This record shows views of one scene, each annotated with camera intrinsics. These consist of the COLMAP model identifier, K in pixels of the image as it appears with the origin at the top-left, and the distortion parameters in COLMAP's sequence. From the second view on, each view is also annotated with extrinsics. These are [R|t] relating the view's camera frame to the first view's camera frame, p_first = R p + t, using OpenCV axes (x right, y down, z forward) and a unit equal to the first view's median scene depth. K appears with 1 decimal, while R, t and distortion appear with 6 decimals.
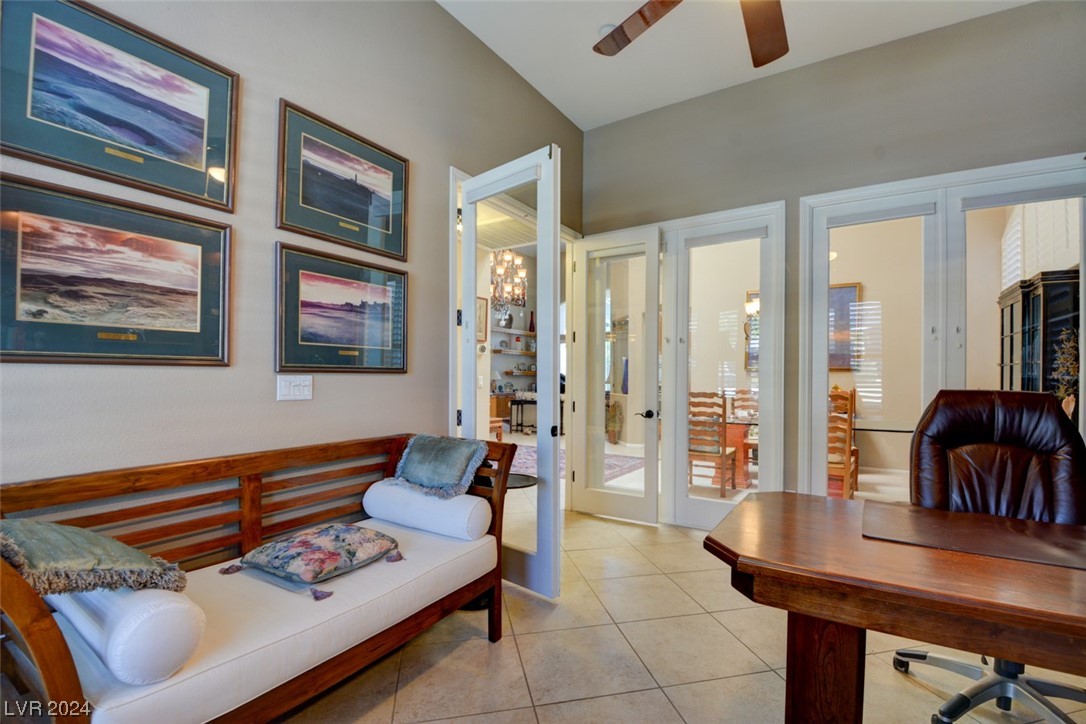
lens RADIAL K [[491.0, 0, 548.6], [0, 491.0, 373.8], [0, 0, 1]] dist [0.000491, -0.015990]
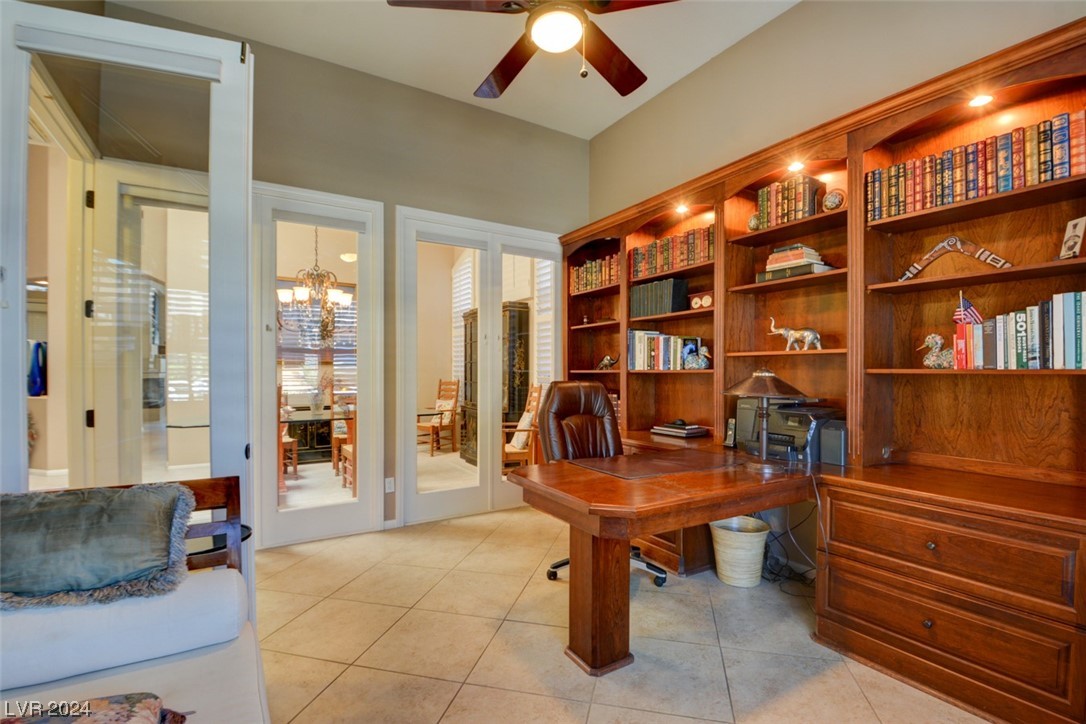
lens RADIAL K [[501.8, 0, 546.9], [0, 501.8, 368.9], [0, 0, 1]] dist [-0.000044, -0.000421]
pose [[0.424399, 0.001145, 0.905475, -0.366127], [-0.008392, 0.999961, 0.002669, -0.004979], [-0.905437, -0.008731, 0.424392, 0.238897]]
